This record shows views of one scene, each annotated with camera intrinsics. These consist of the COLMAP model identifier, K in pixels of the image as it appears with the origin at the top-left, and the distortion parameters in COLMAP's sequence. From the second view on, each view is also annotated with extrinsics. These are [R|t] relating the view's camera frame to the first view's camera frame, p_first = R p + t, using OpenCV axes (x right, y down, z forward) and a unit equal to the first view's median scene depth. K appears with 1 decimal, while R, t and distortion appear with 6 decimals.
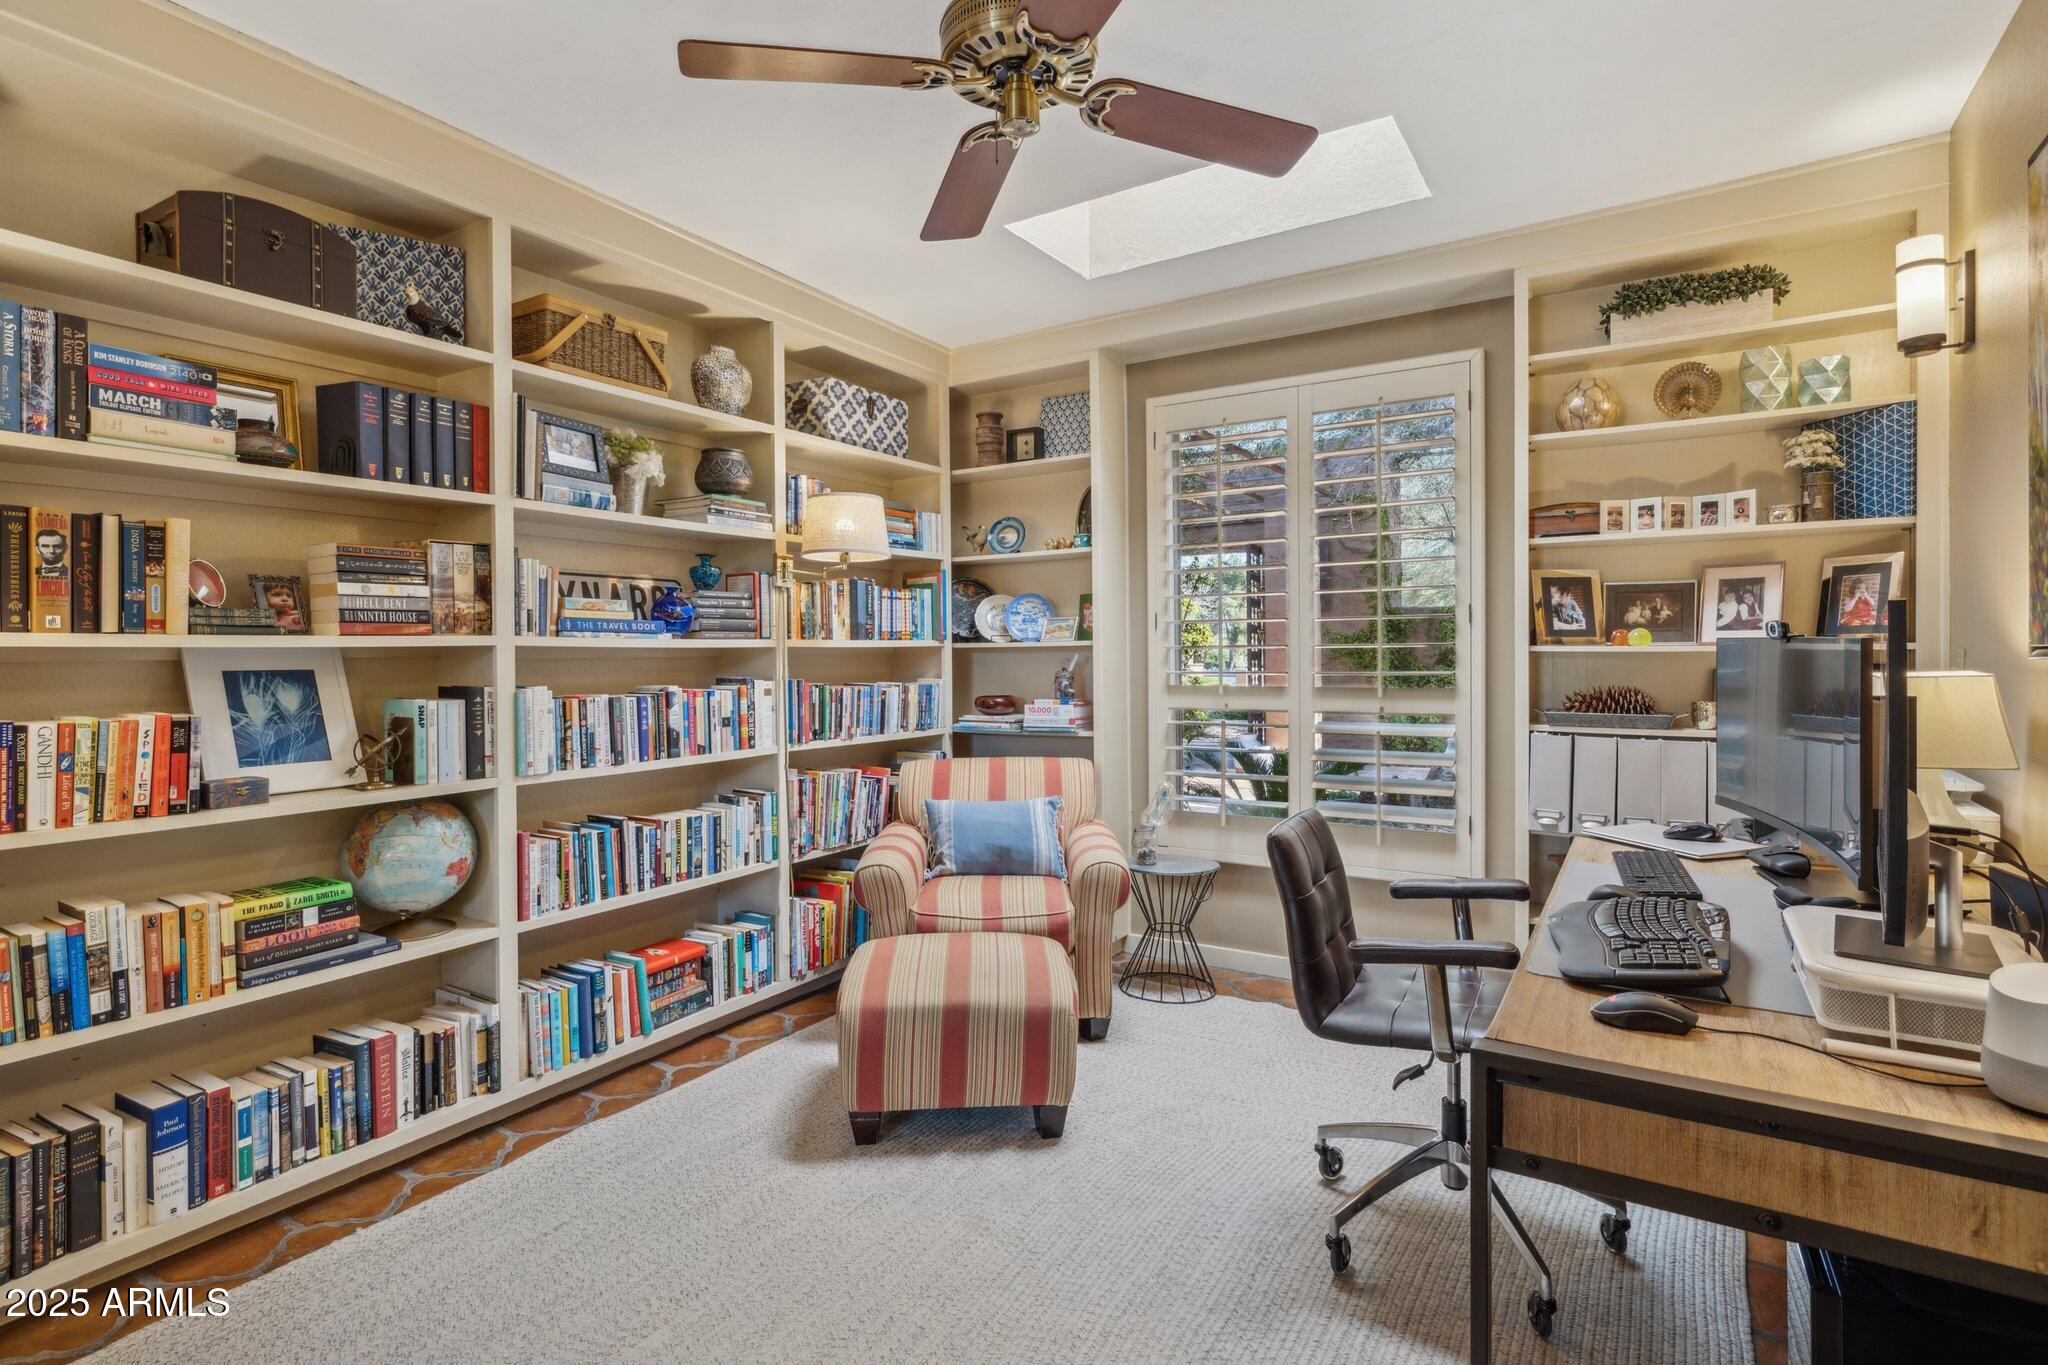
lens RADIAL K [[1001.7, 0, 1028.7], [0, 1001.7, 661.7], [0, 0, 1]] dist [-0.003744, -0.000329]
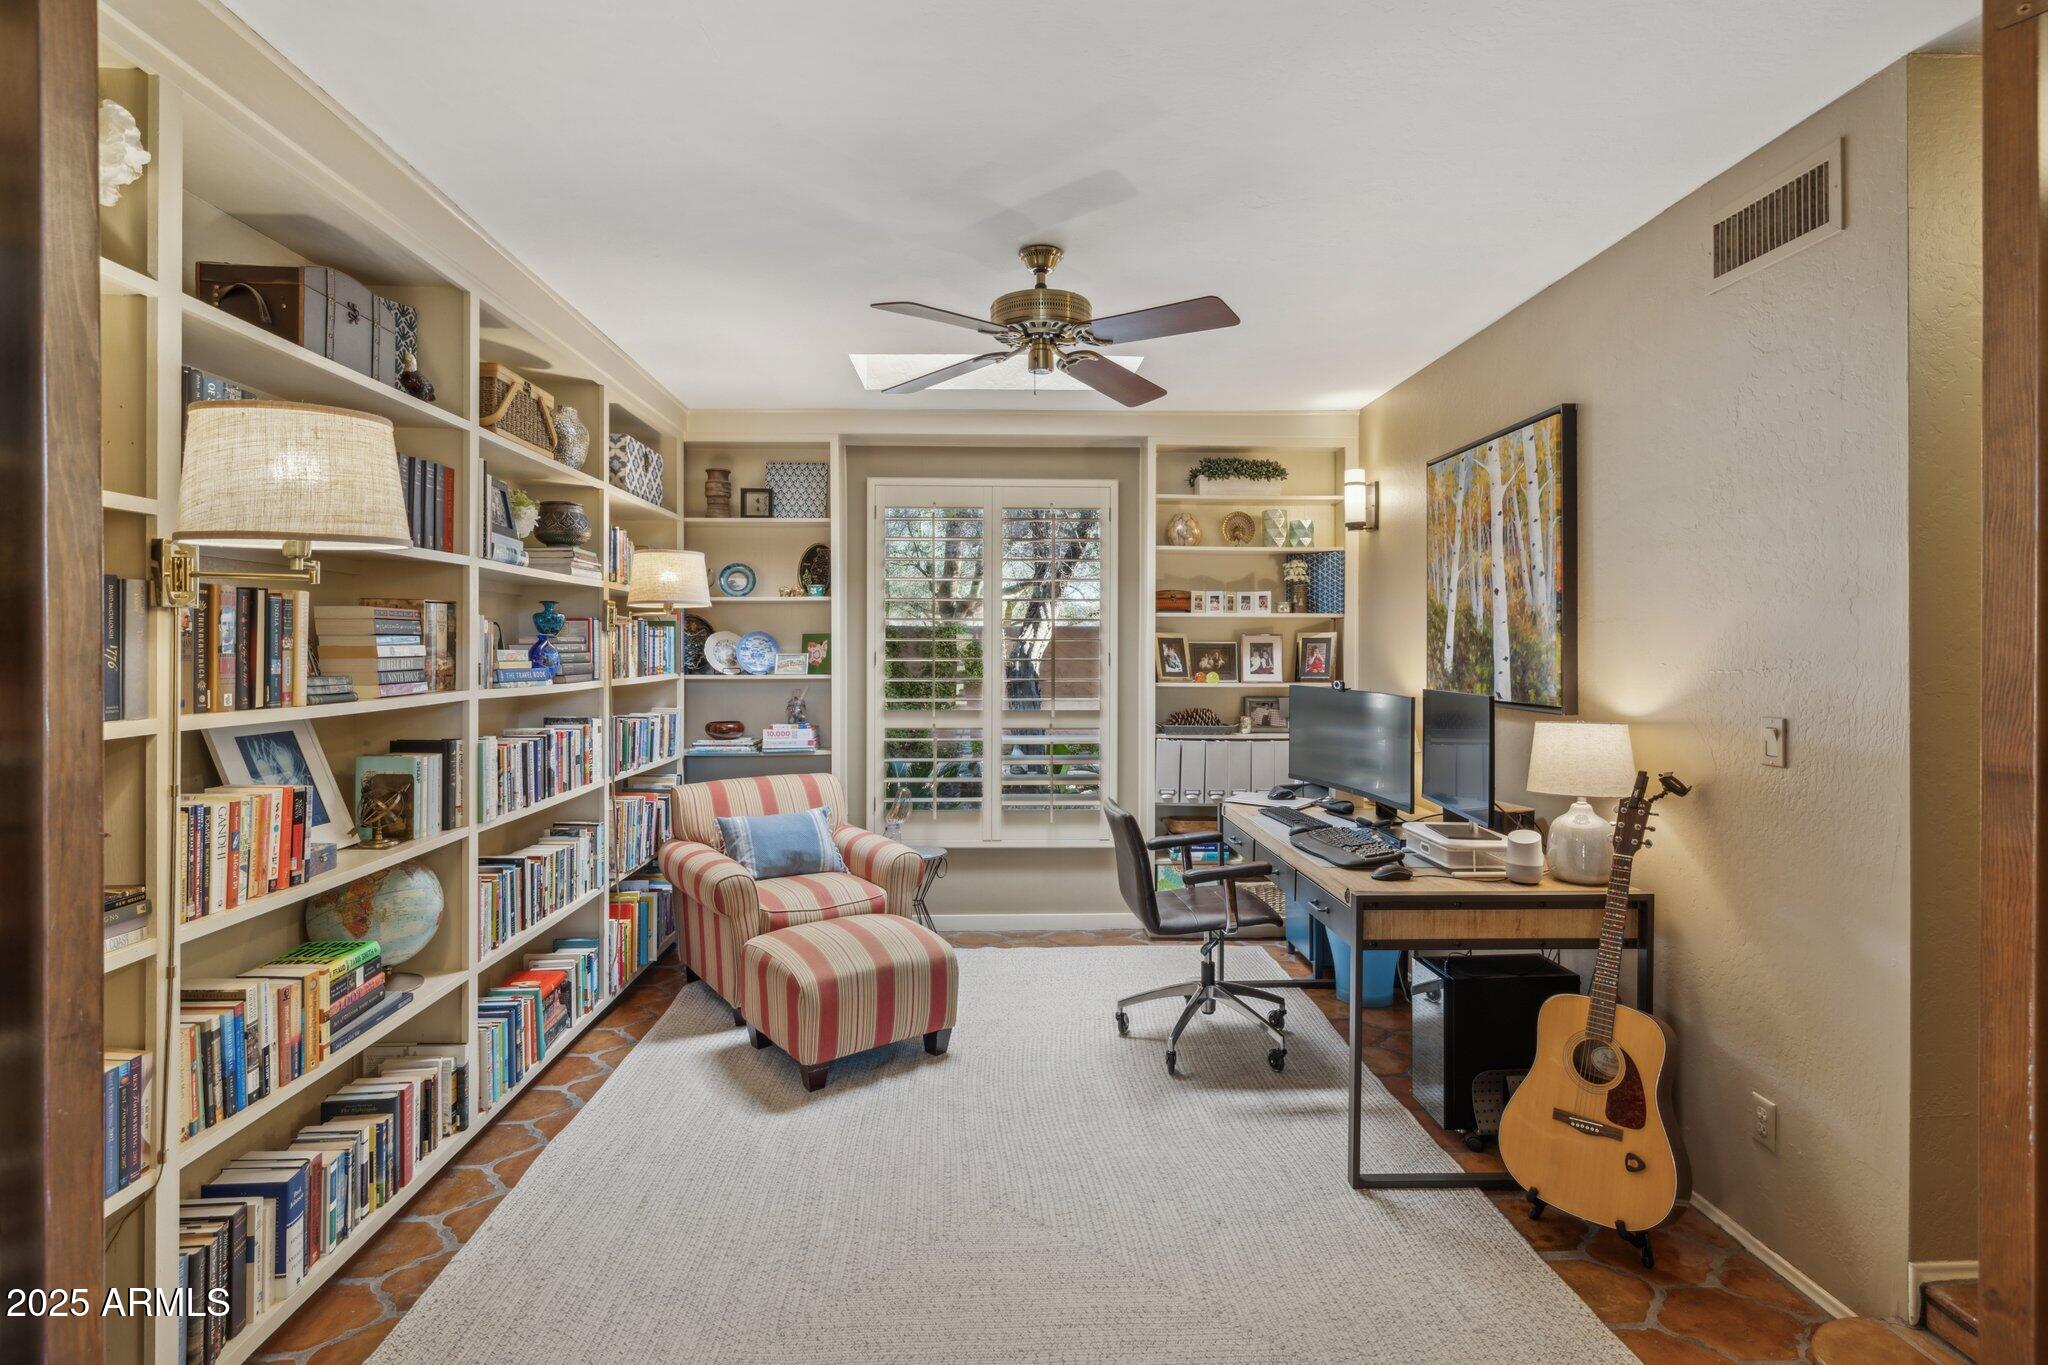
lens RADIAL K [[1001.1, 0, 1025.0], [0, 1001.1, 648.1], [0, 0, 1]] dist [-0.002841, 0.000085]
pose [[0.826864, 0.010178, 0.562311, -0.587659], [-0.003856, 0.999915, -0.012429, -0.054828], [-0.562389, 0.008109, 0.826833, -0.176281]]
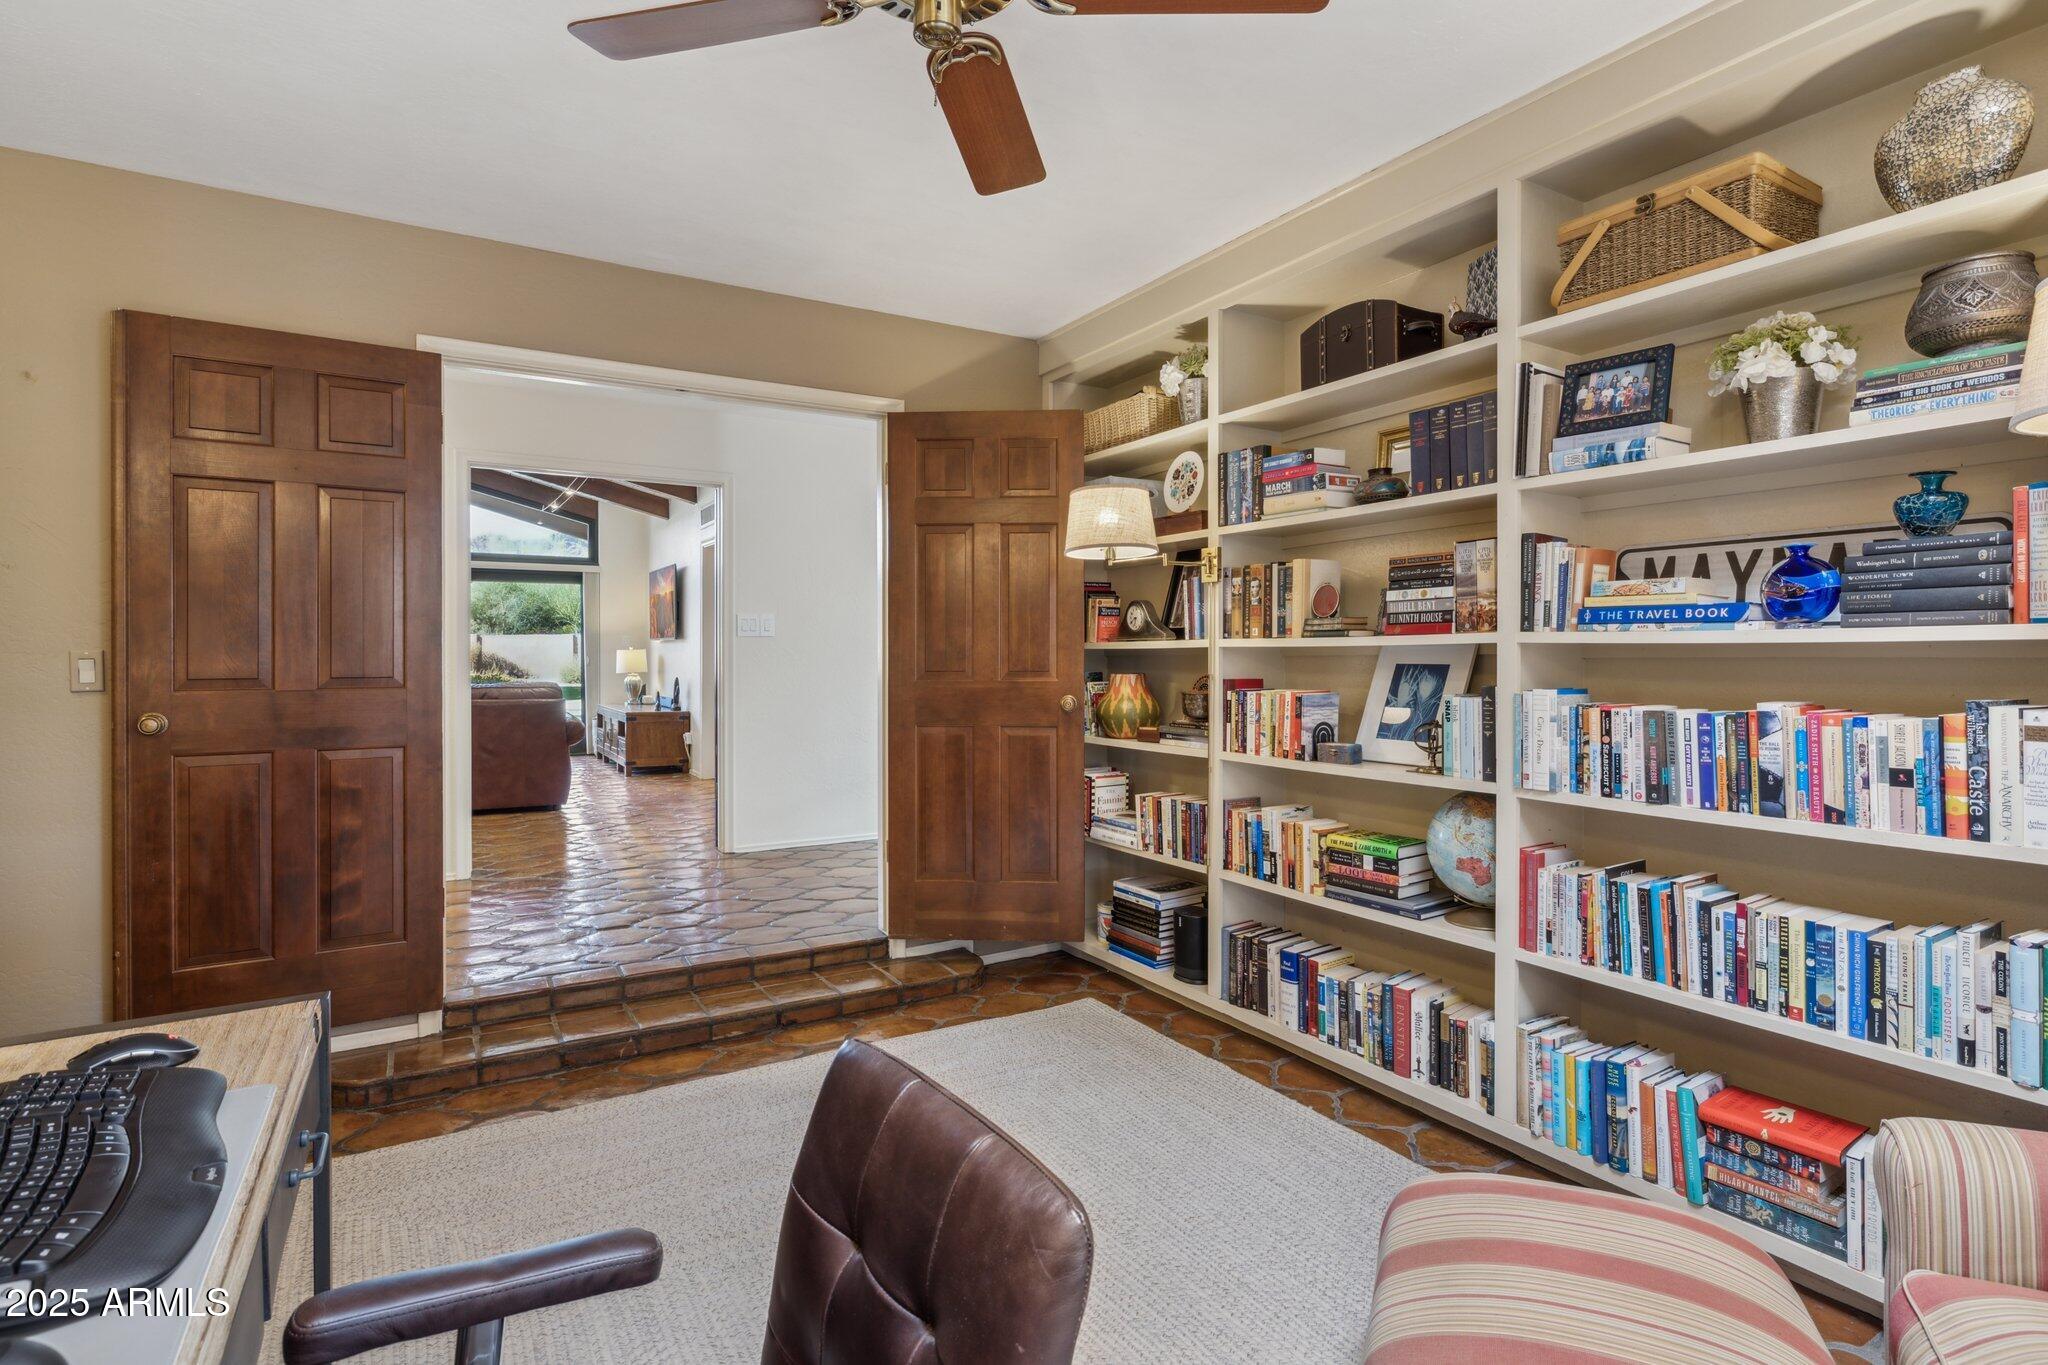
lens RADIAL K [[1001.1, 0, 1025.0], [0, 1001.1, 648.1], [0, 0, 1]] dist [-0.002841, 0.000085]
pose [[-0.462507, 0.005867, -0.886596, 0.465751], [0.000011, 0.999978, 0.006612, -0.016162], [0.886616, 0.003048, -0.462497, 0.958166]]
